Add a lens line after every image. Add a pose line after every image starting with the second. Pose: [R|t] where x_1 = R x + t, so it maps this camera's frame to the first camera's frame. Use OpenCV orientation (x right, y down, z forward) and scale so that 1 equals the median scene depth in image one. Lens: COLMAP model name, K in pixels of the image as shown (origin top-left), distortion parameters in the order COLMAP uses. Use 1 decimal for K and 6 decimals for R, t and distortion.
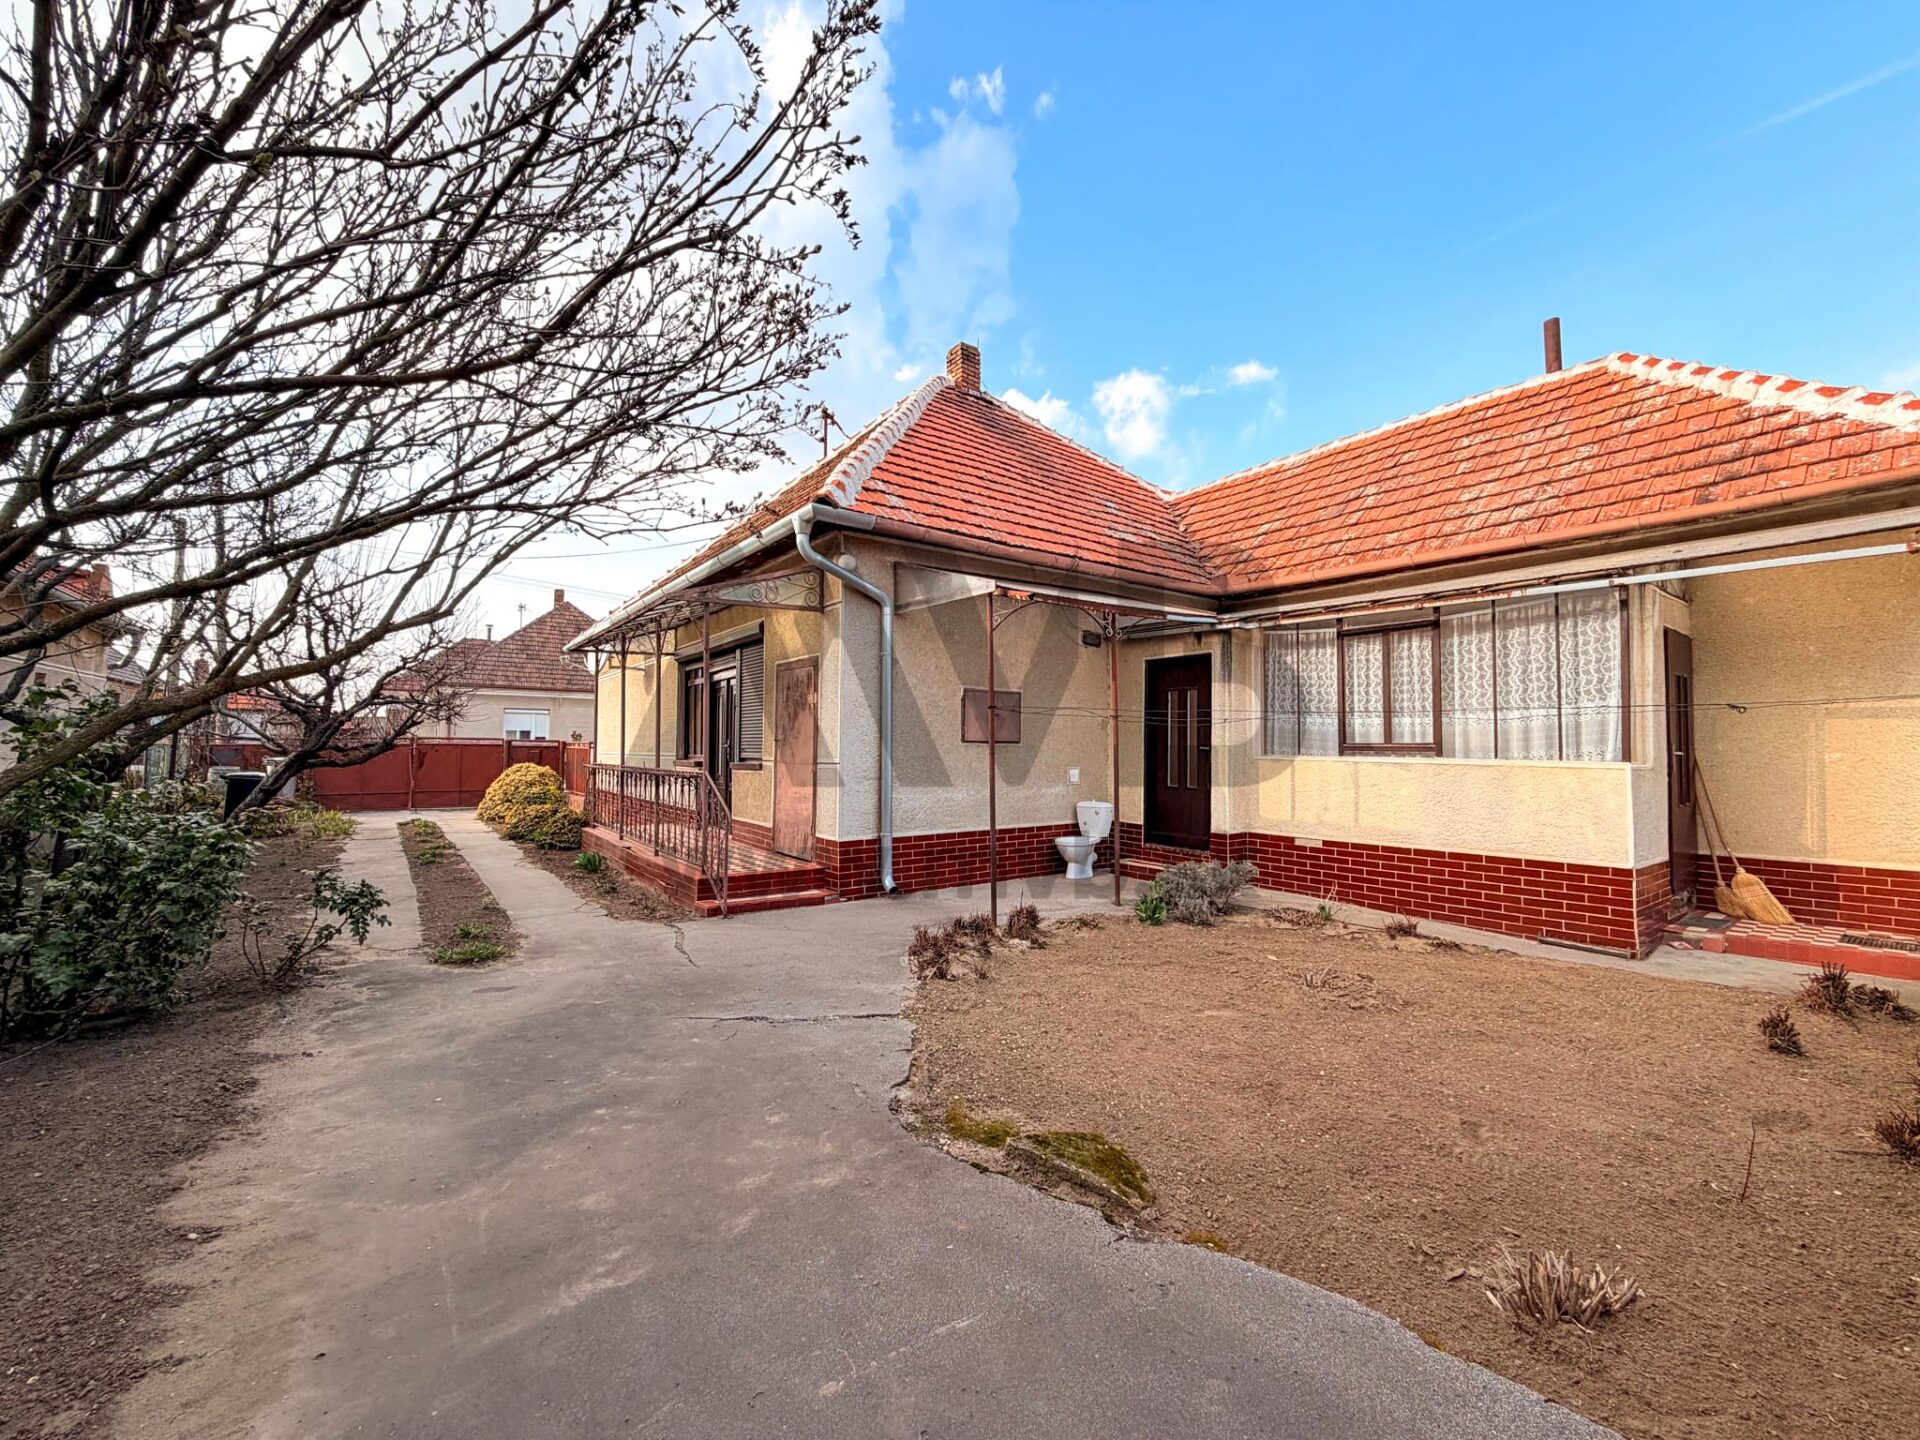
lens RADIAL K [[761.4, 0, 966.9], [0, 761.4, 729.2], [0, 0, 1]] dist [-0.005507, 0.001218]
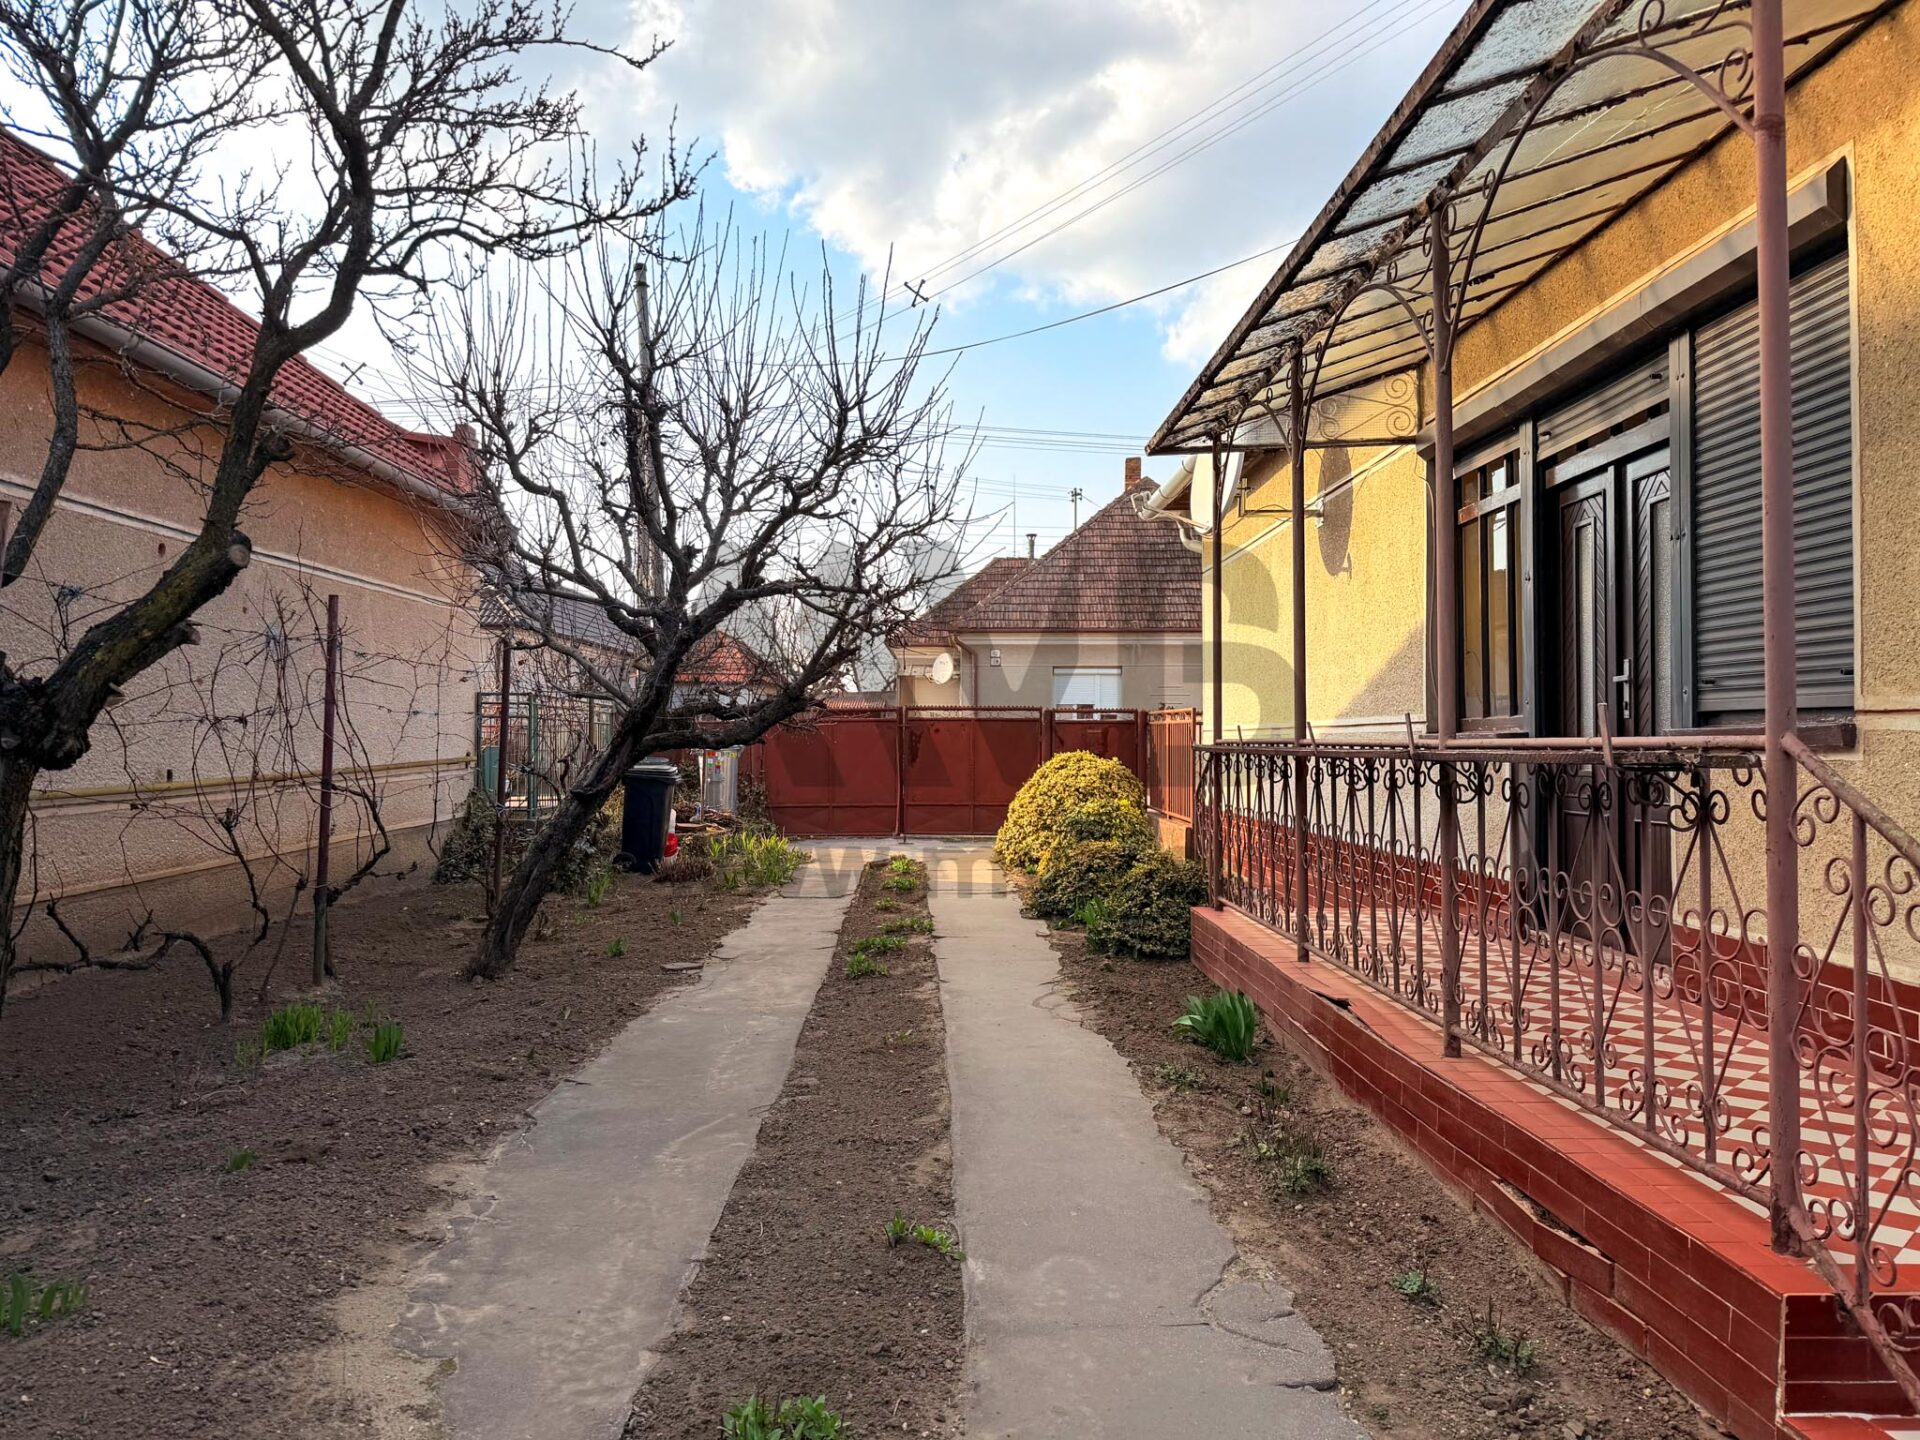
lens RADIAL K [[1337.8, 0, 961.7], [0, 1337.8, 720.1], [0, 0, 1]] dist [0.054513, -0.057388]
pose [[0.811964, -0.013751, -0.583545, -0.151517], [0.018712, 0.999822, 0.002477, 0.023160], [0.583407, -0.012931, 0.812077, 0.285343]]
